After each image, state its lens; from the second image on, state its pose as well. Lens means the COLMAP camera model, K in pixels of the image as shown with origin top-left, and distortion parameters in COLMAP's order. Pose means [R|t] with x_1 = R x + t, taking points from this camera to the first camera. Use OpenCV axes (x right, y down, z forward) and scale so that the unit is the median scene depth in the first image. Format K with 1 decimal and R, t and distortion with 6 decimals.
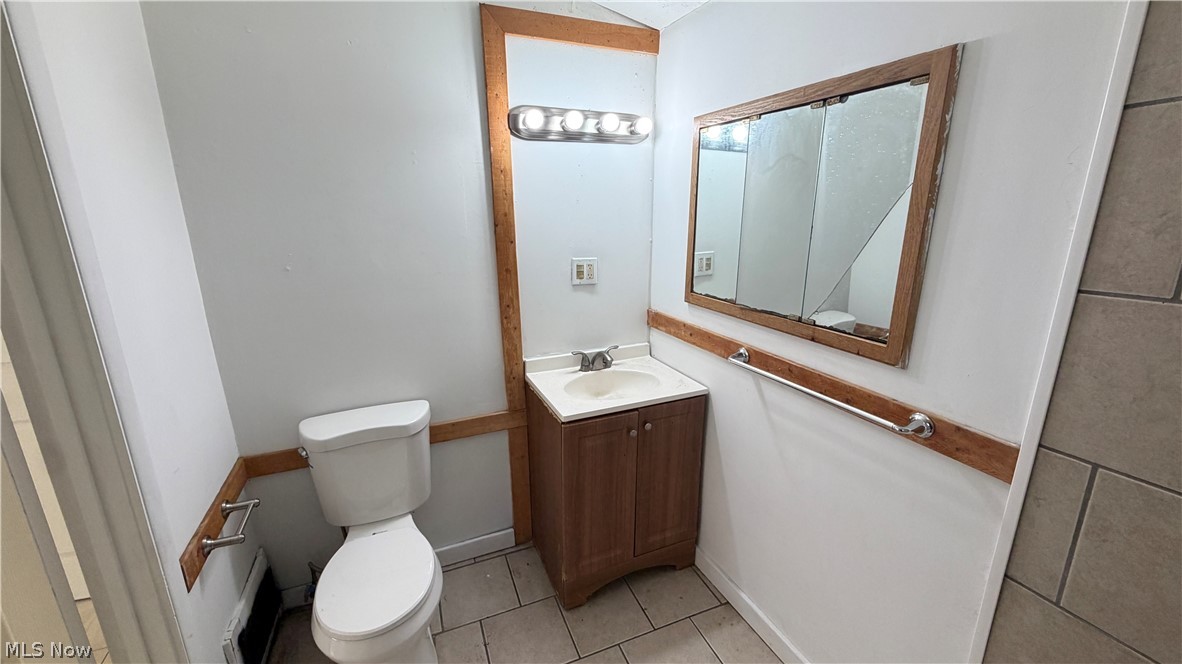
lens RADIAL K [[476.0, 0, 588.5], [0, 476.0, 332.7], [0, 0, 1]] dist [0.010514, -0.000200]
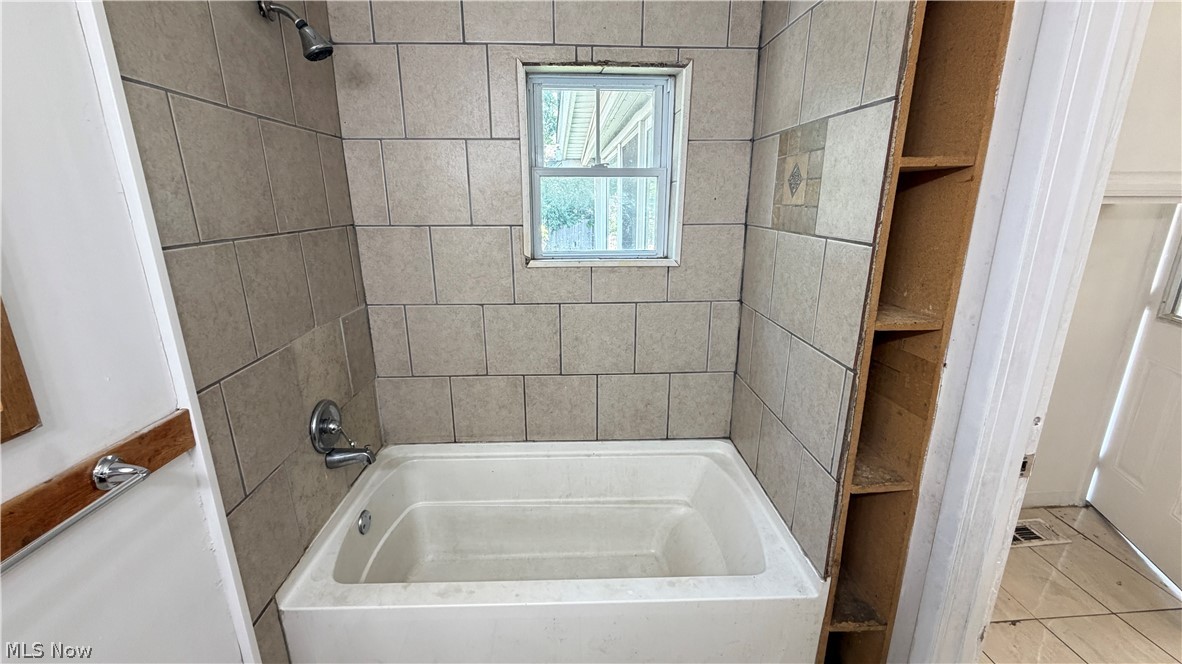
lens RADIAL K [[476.0, 0, 587.6], [0, 476.0, 330.1], [0, 0, 1]] dist [0.010514, -0.000200]
pose [[-0.944260, -0.069861, 0.321702, -0.112133], [0.097963, 0.873321, 0.477193, -0.155454], [-0.314286, 0.482109, -0.817799, 0.747001]]
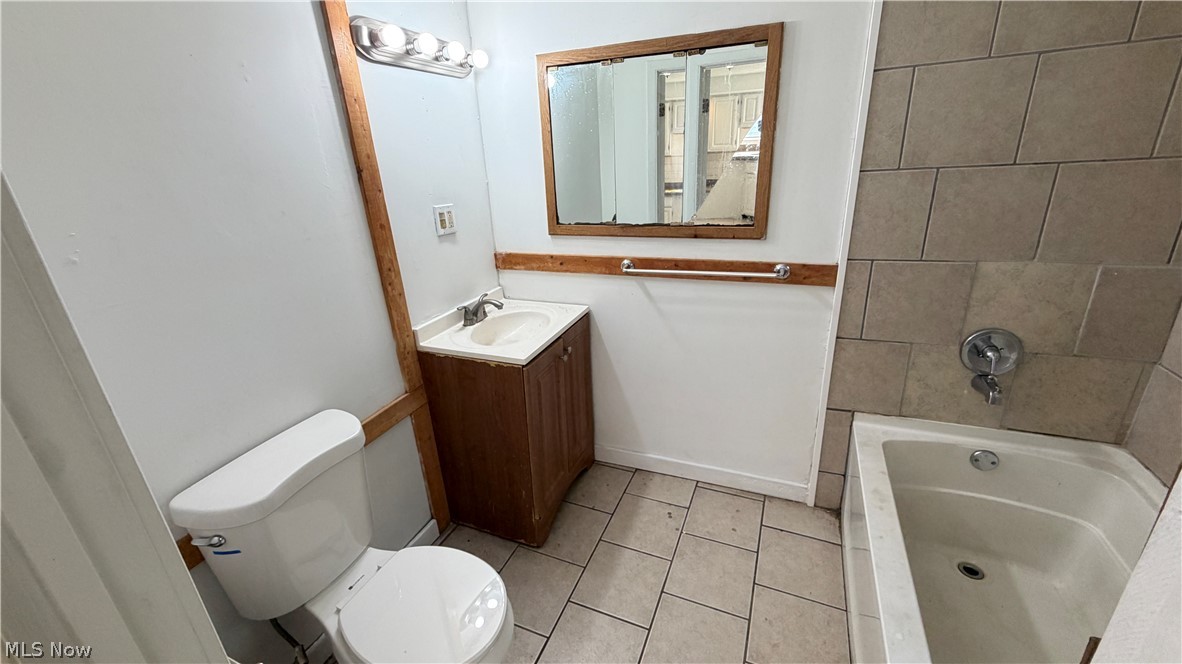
lens RADIAL K [[476.0, 0, 589.3], [0, 476.0, 330.4], [0, 0, 1]] dist [0.010514, -0.000200]
pose [[0.708555, -0.270442, 0.651775, -0.508025], [0.222166, 0.962169, 0.157714, -0.006965], [-0.669770, 0.033053, 0.741833, 0.150164]]
